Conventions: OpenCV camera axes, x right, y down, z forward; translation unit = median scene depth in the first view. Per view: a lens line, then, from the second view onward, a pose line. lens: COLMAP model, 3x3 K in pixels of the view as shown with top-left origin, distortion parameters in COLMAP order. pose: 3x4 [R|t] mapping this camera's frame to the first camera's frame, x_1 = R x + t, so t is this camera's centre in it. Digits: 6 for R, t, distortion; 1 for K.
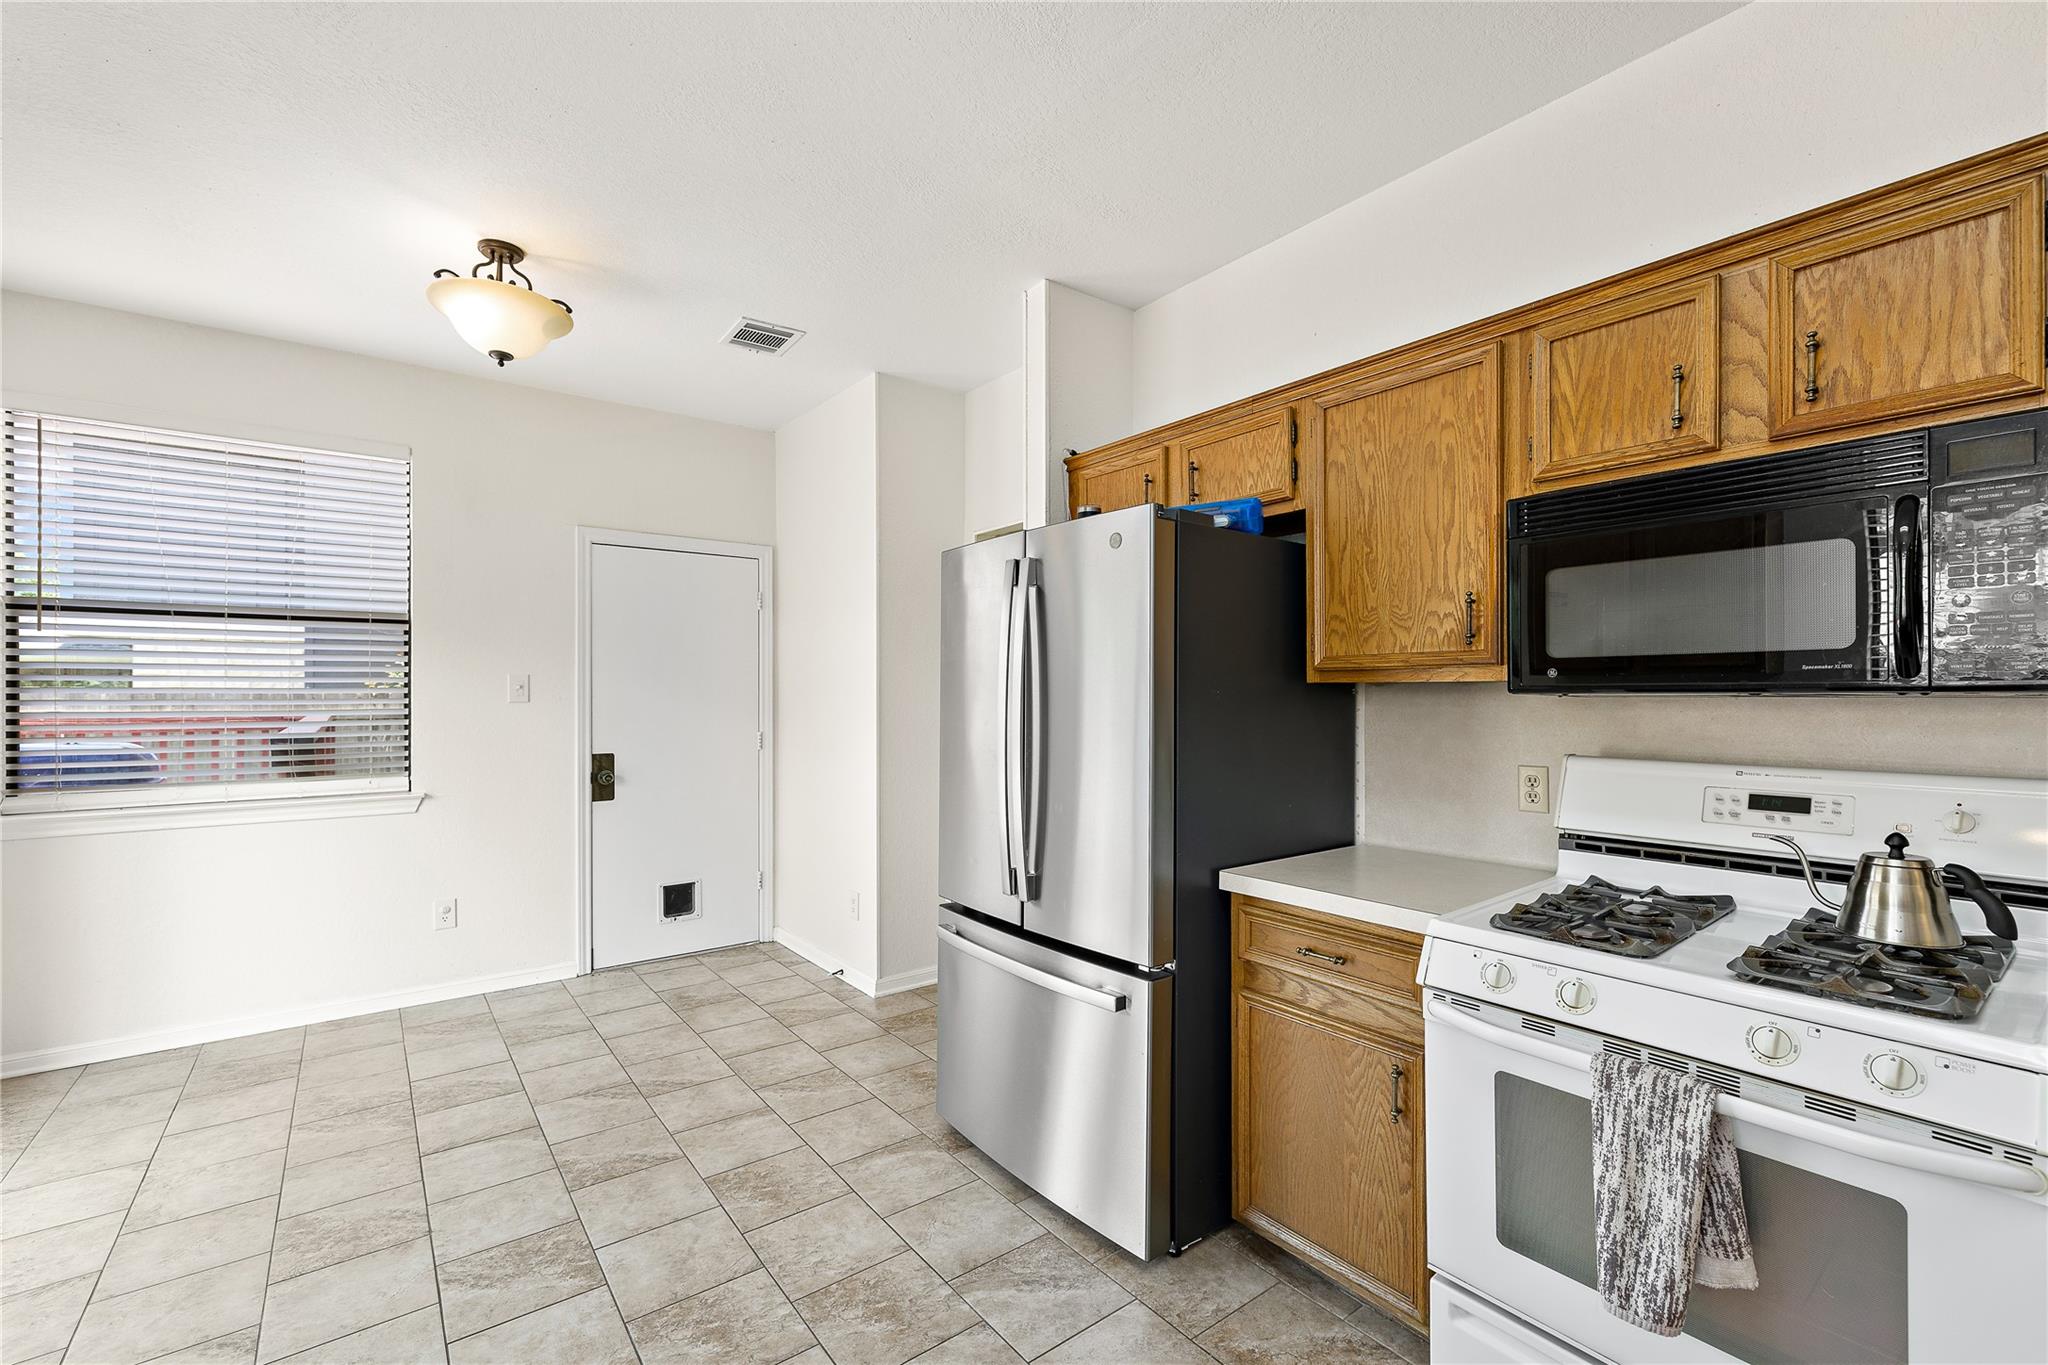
lens RADIAL K [[878.7, 0, 1022.5], [0, 878.7, 691.4], [0, 0, 1]] dist [0.000908, 0.000393]
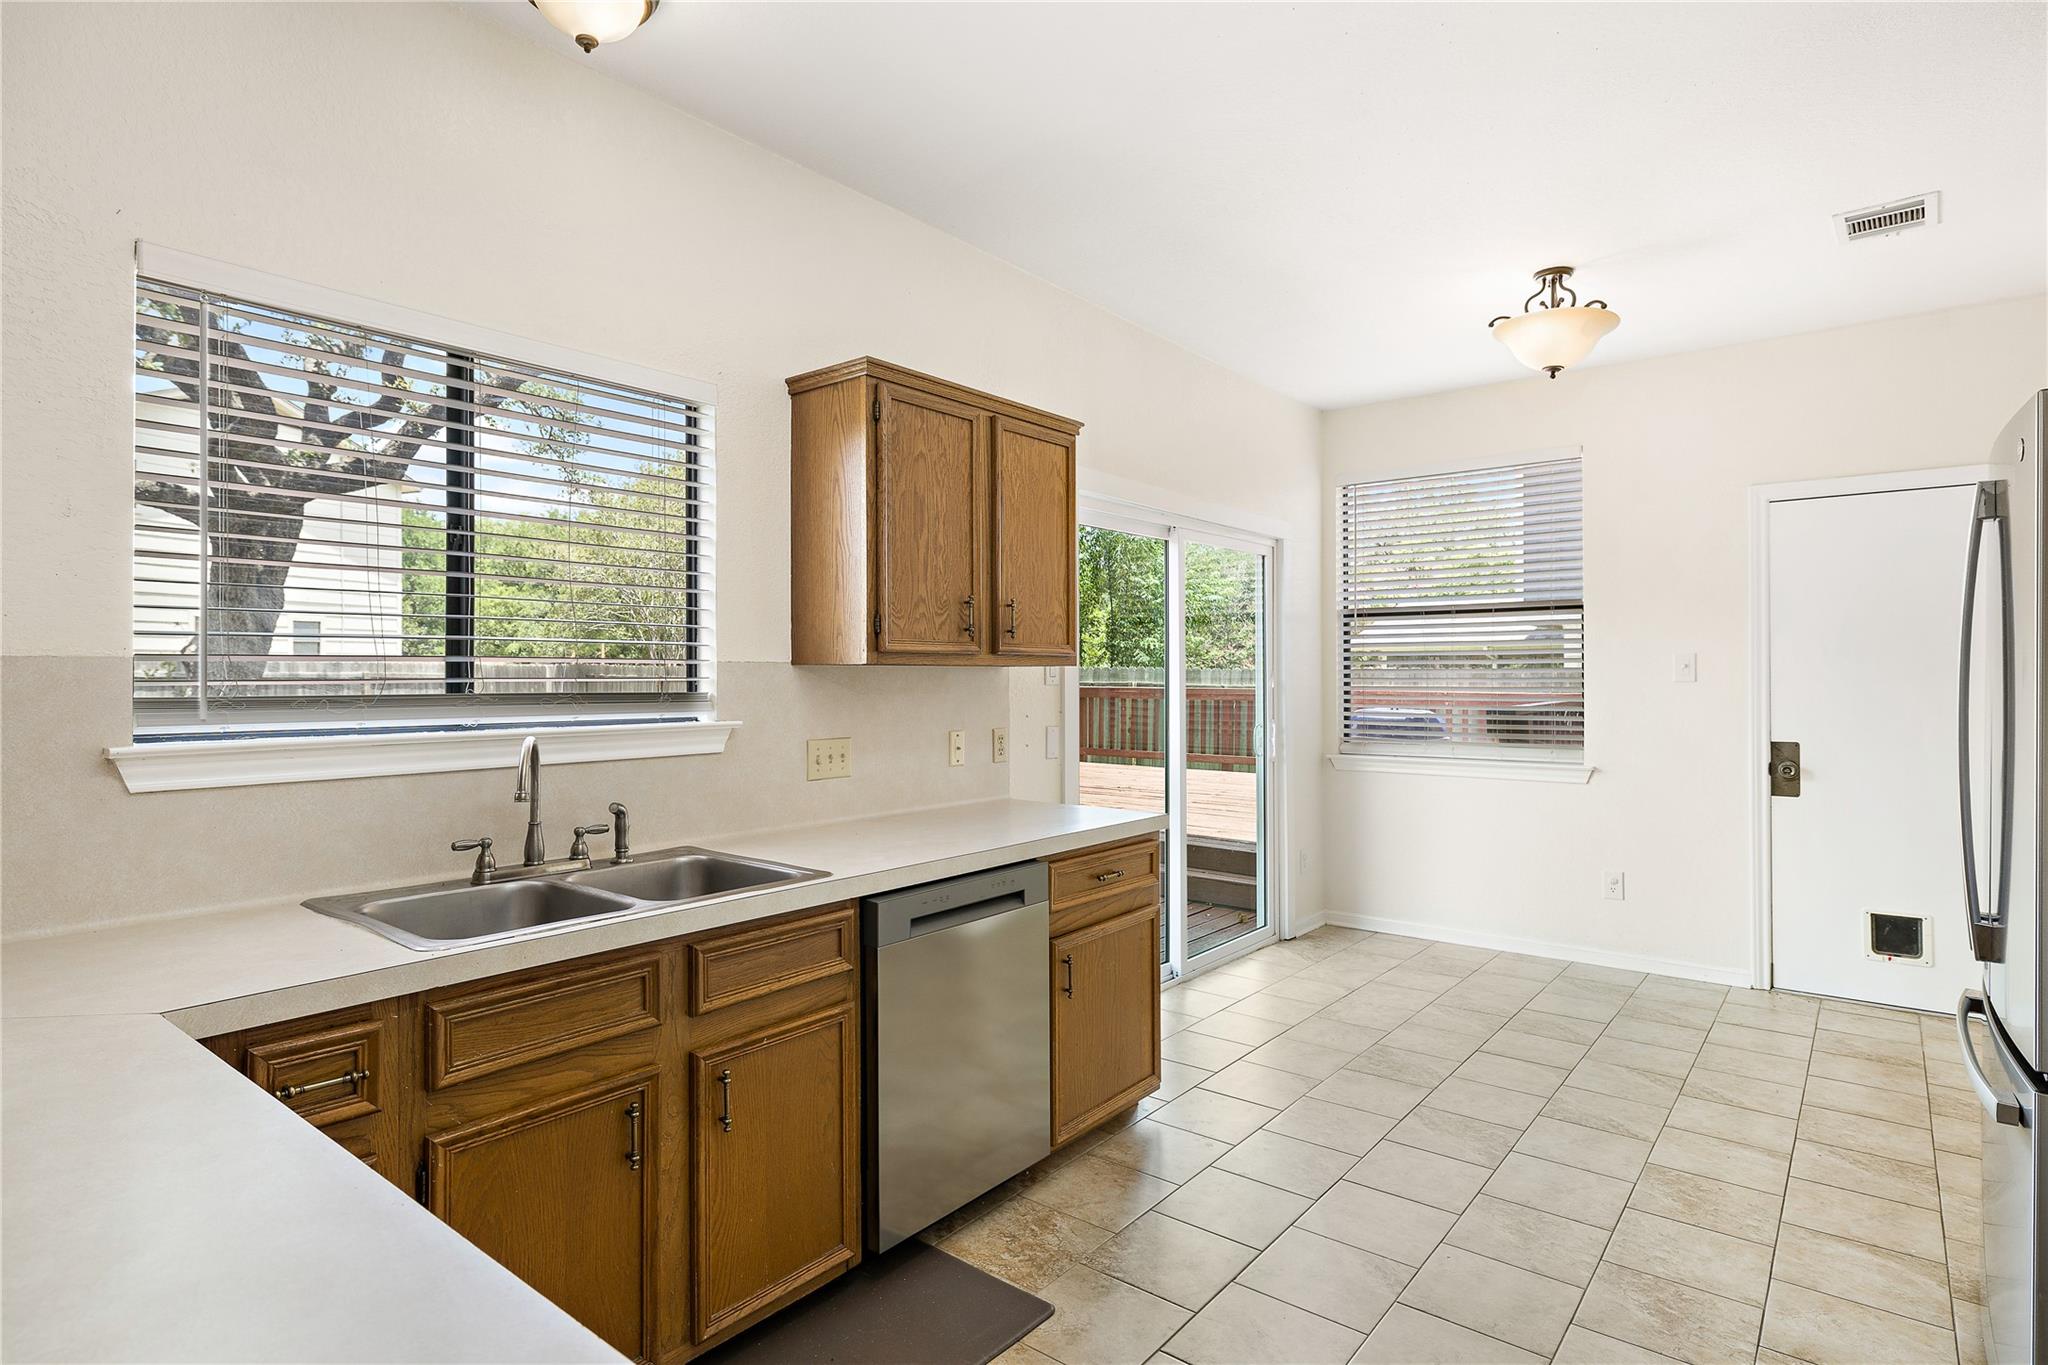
lens RADIAL K [[1056.0, 0, 1013.5], [0, 1056.0, 665.4], [0, 0, 1]] dist [0.002307, -0.000744]
pose [[0.232930, -0.008352, -0.972458, 0.431000], [0.004164, 0.999963, -0.007591, -0.000181], [0.972485, -0.002281, 0.232956, 0.019541]]
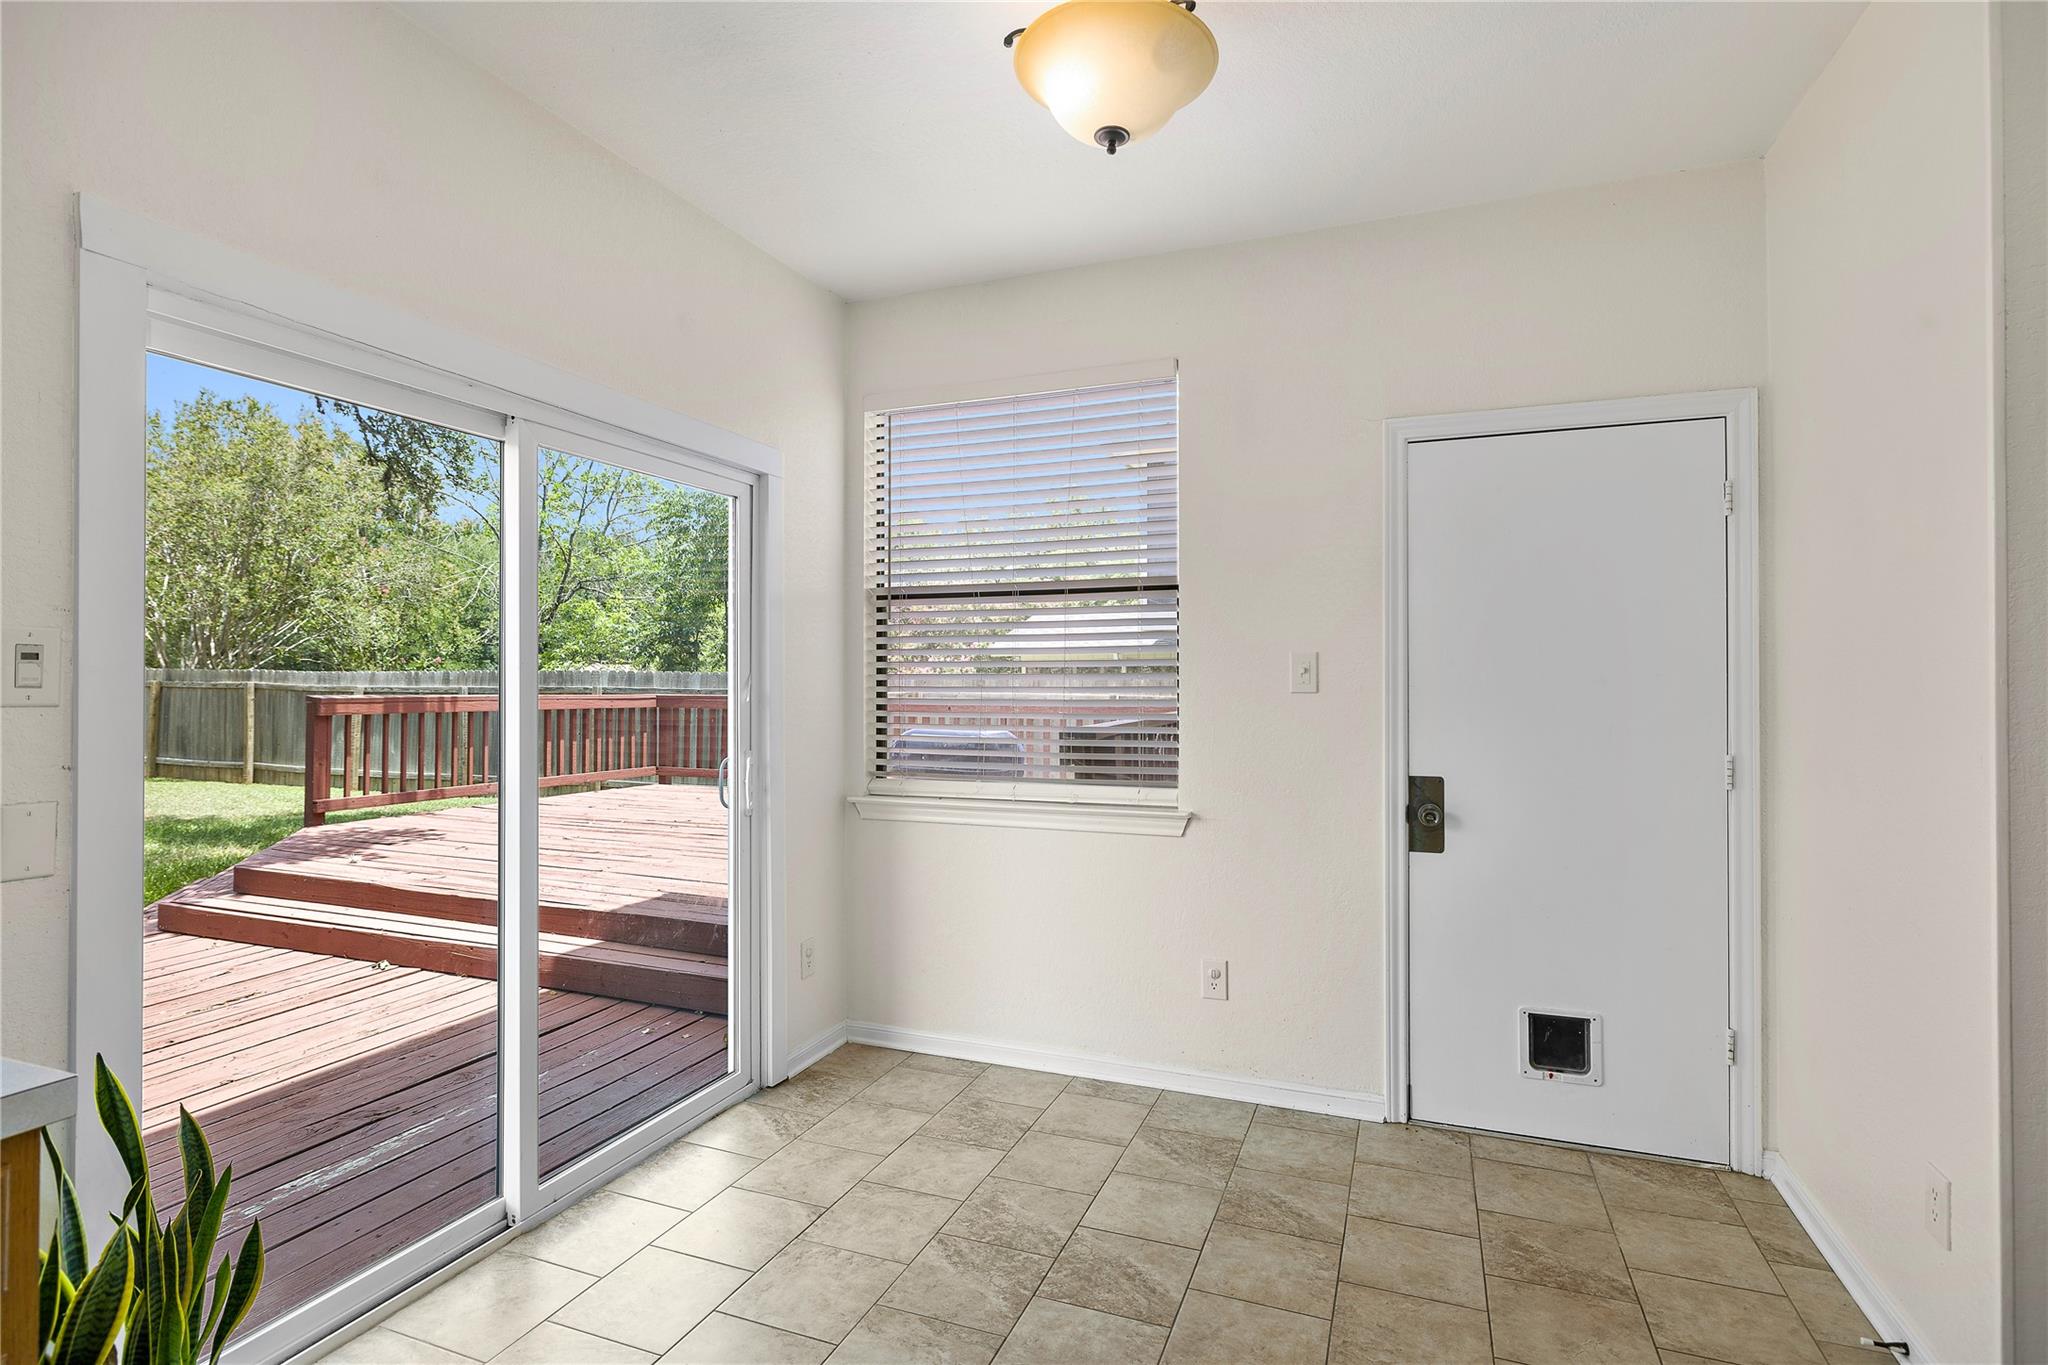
lens RADIAL K [[1020.4, 0, 1019.4], [0, 1020.4, 673.7], [0, 0, 1]] dist [-0.000194, -0.000374]
pose [[0.518728, -0.004700, -0.854926, -0.009481], [0.002454, 0.999989, -0.004008, 0.000203], [0.854936, -0.000019, 0.518734, 0.451766]]
